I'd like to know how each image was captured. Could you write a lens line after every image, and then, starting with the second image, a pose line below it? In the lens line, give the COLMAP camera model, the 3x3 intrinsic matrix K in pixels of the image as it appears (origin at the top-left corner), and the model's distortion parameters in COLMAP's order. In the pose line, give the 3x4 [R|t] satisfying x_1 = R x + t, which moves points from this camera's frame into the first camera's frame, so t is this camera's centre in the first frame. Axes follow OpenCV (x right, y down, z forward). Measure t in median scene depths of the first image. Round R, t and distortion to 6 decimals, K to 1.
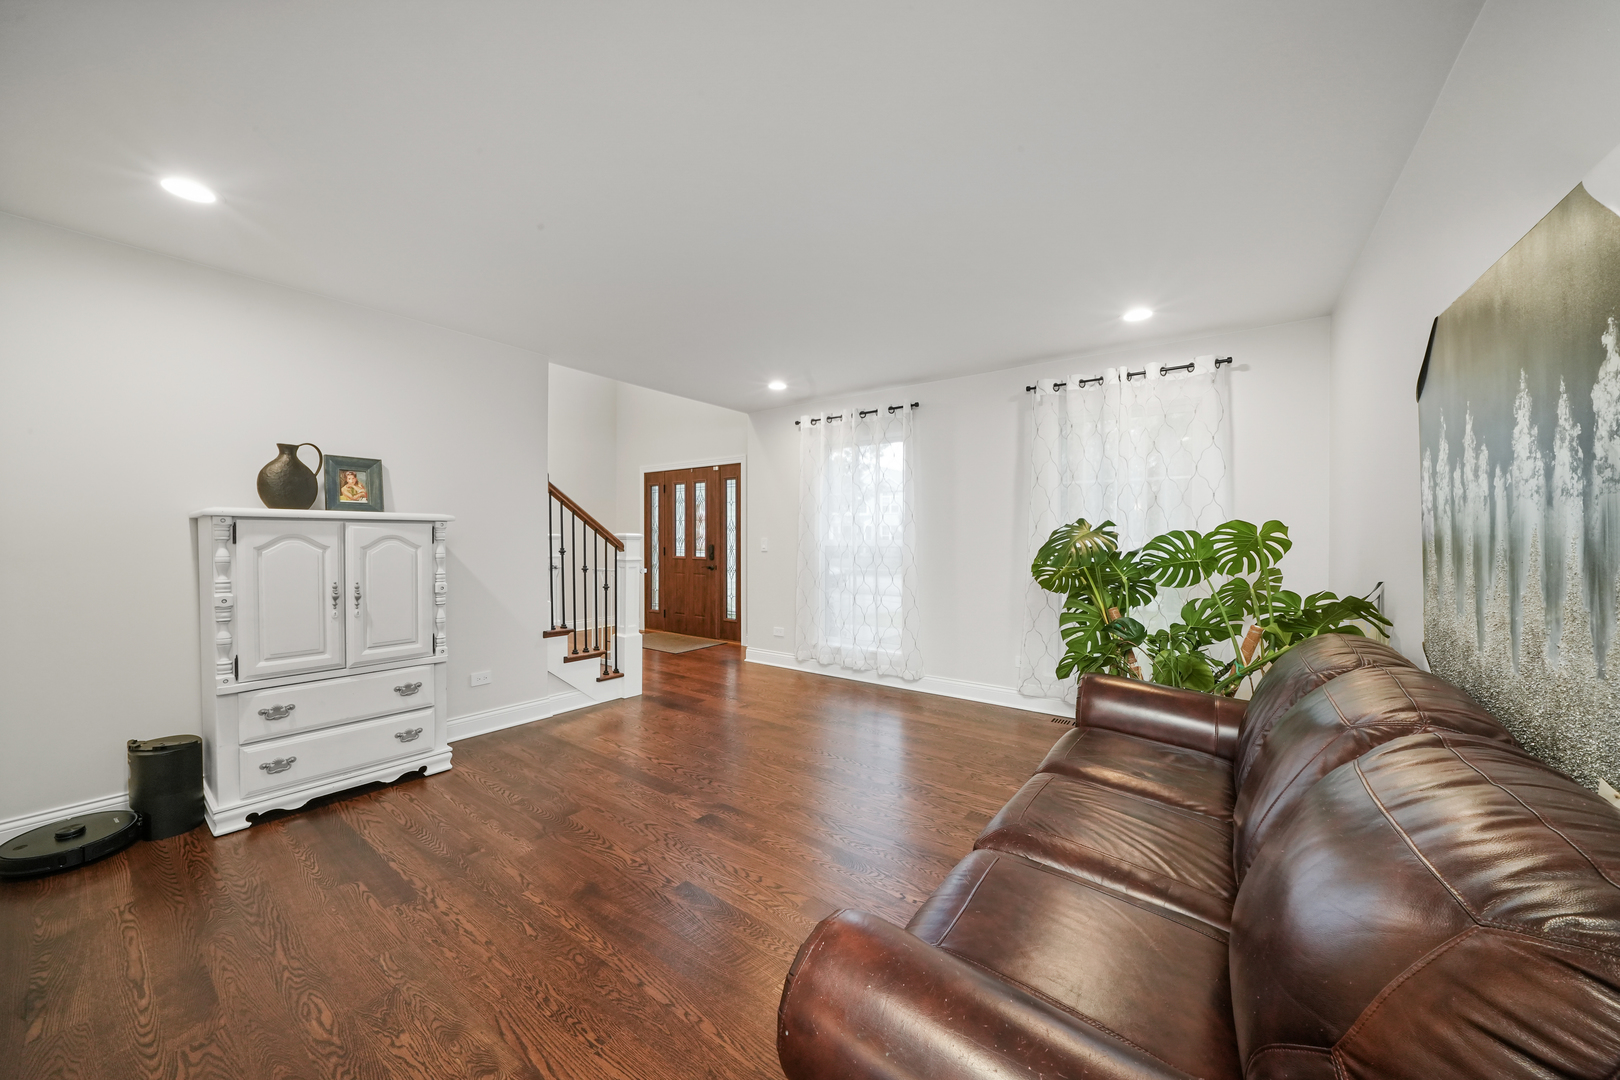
lens RADIAL K [[573.2, 0, 796.7], [0, 573.2, 543.1], [0, 0, 1]] dist [-0.023866, 0.002501]
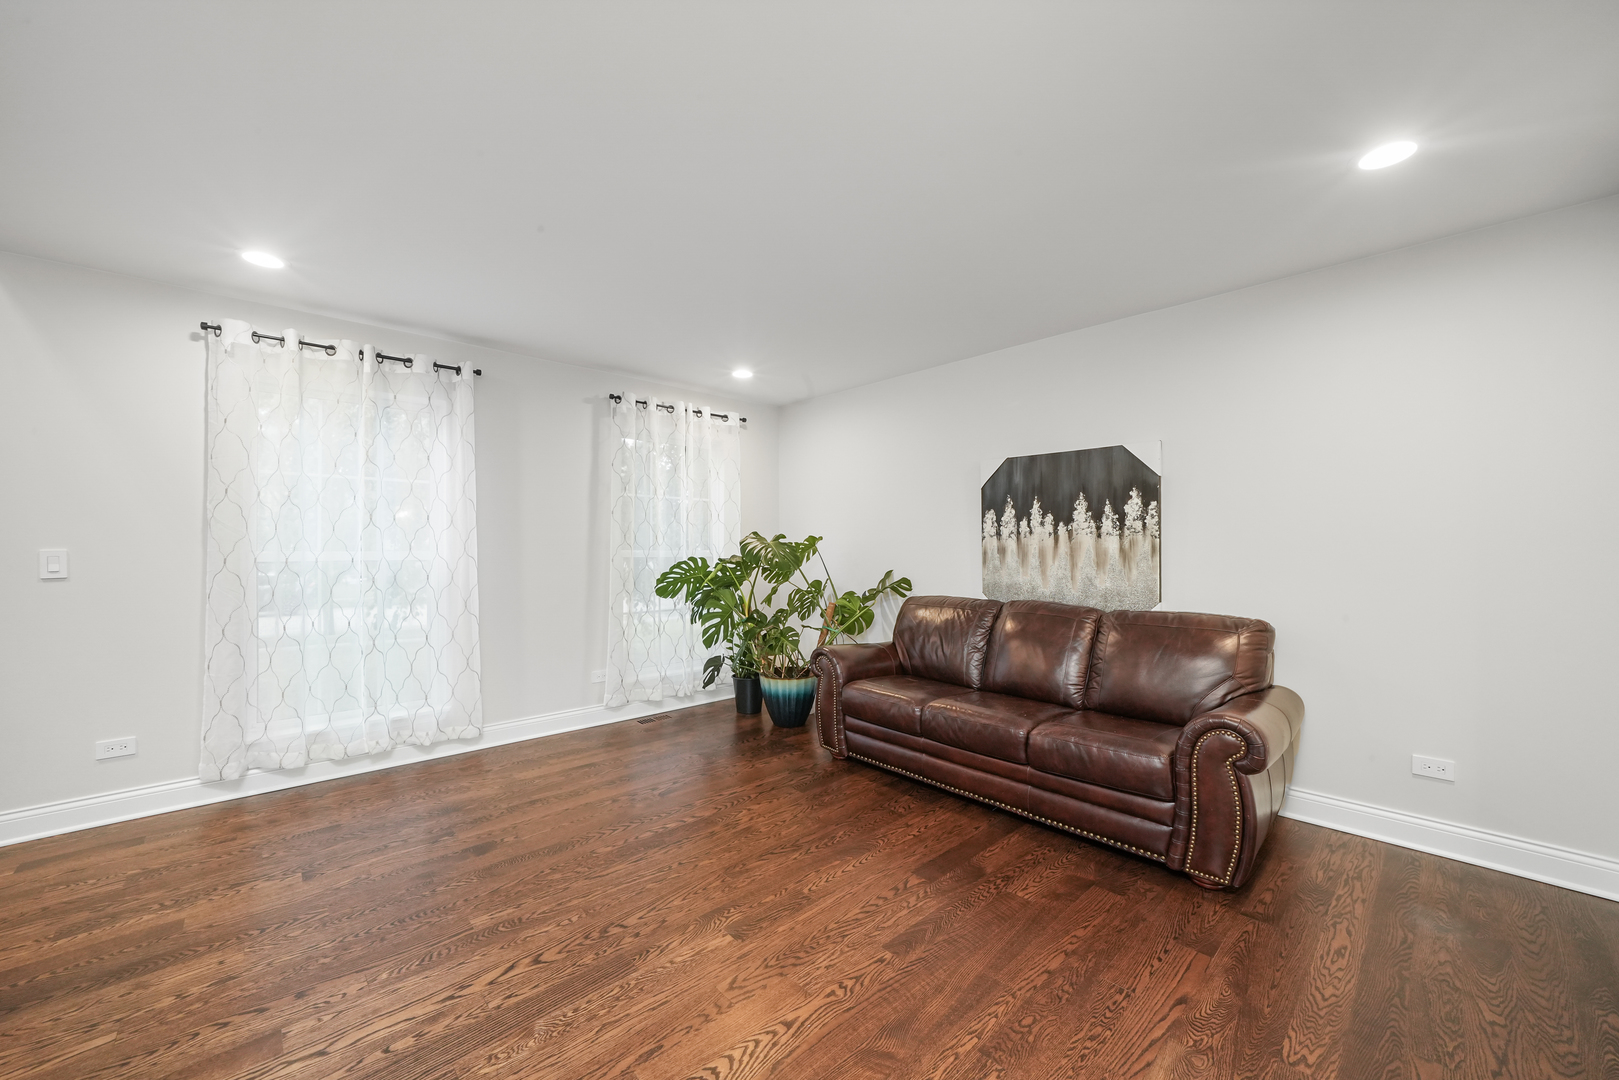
lens RADIAL K [[617.3, 0, 803.4], [0, 617.3, 540.3], [0, 0, 1]] dist [-0.010971, 0.000709]
pose [[0.172663, 0.008878, 0.984941, -0.701770], [0.009237, 0.999901, -0.010632, -0.008172], [-0.984938, 0.010933, 0.172564, 0.585216]]
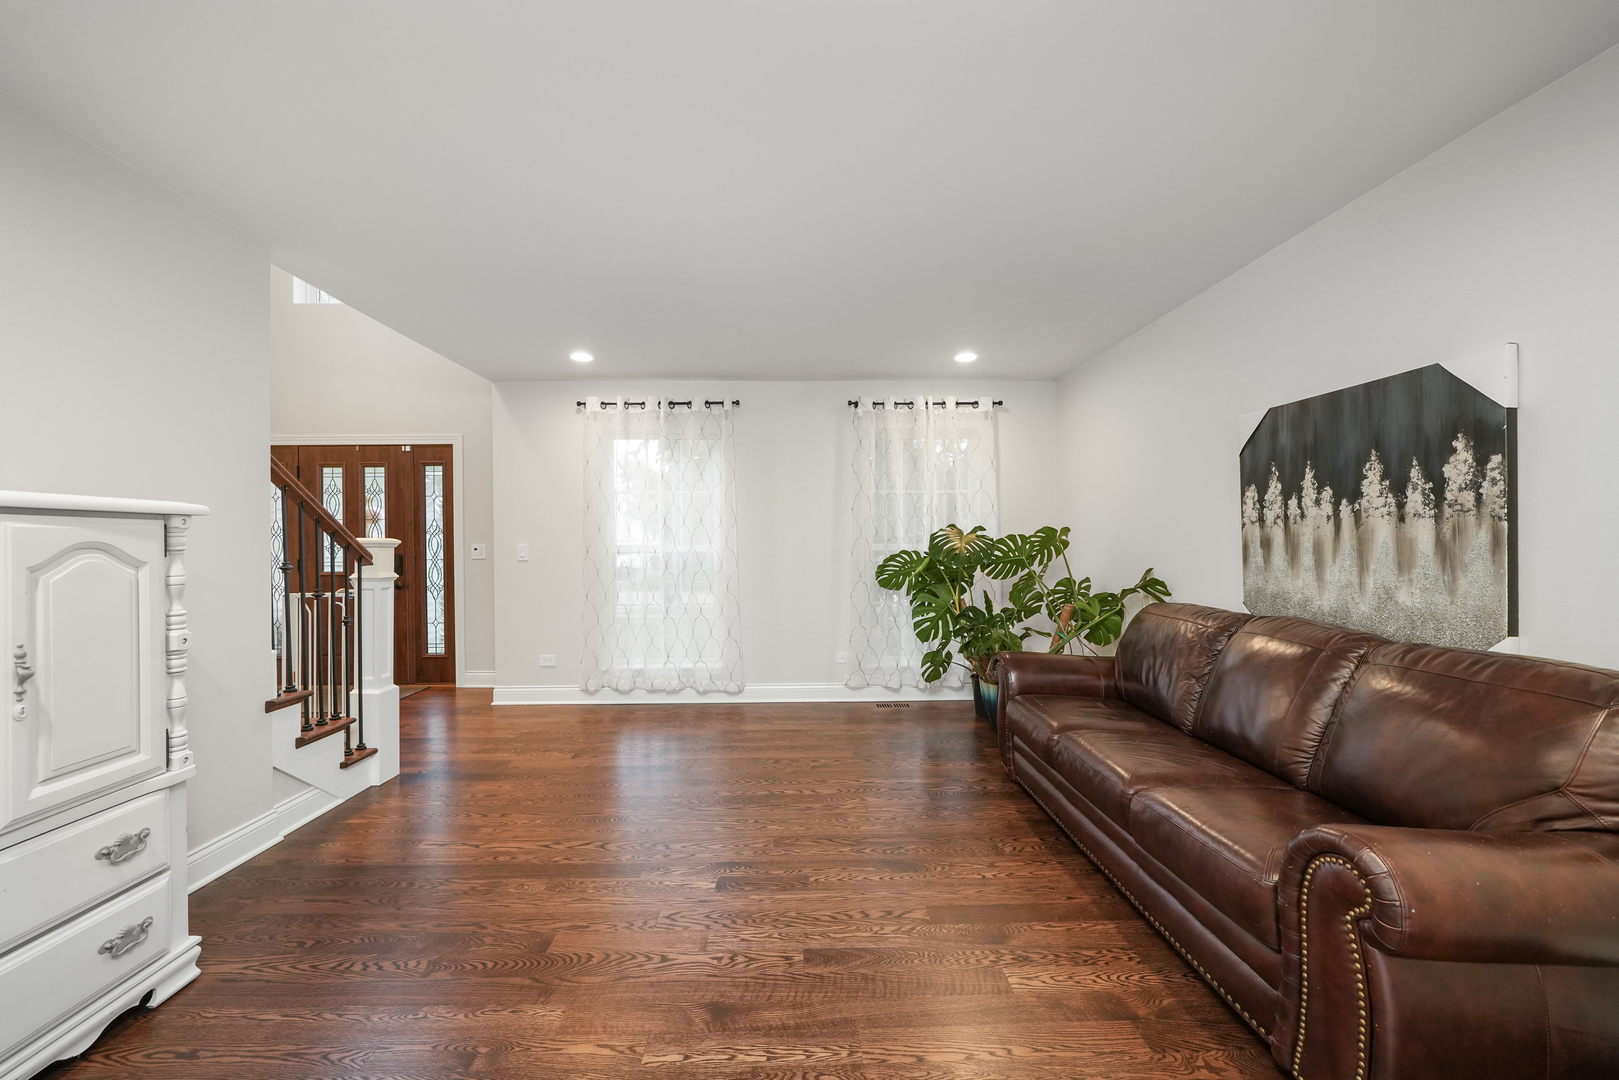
lens RADIAL K [[617.3, 0, 798.5], [0, 617.3, 541.2], [0, 0, 1]] dist [-0.010971, 0.000709]
pose [[0.787106, -0.006048, 0.616788, -0.468616], [0.012818, 0.999896, -0.006552, -0.003234], [-0.616685, 0.013063, 0.787102, 0.171819]]
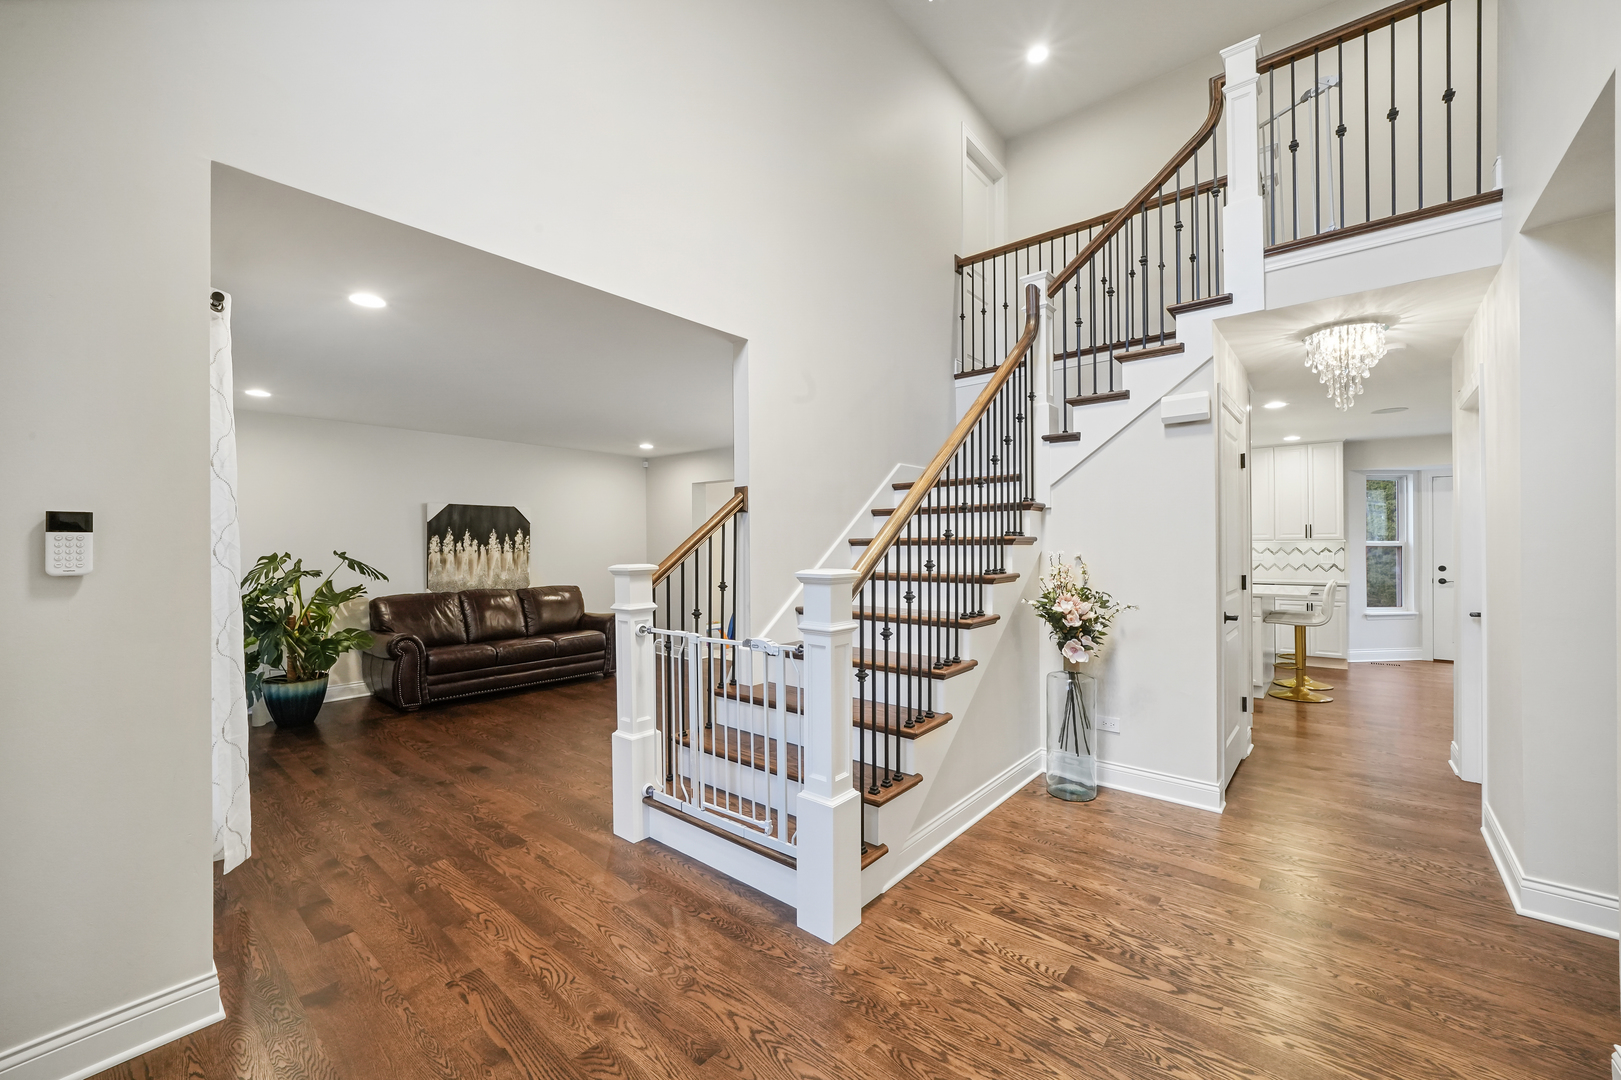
lens RADIAL K [[618.1, 0, 806.1], [0, 618.1, 545.9], [0, 0, 1]] dist [-0.010971, 0.000709]
pose [[-0.998549, 0.005674, 0.053552, -0.684827], [0.006255, 0.999923, 0.010686, -0.055854], [-0.053487, 0.011005, -0.998508, 2.182218]]
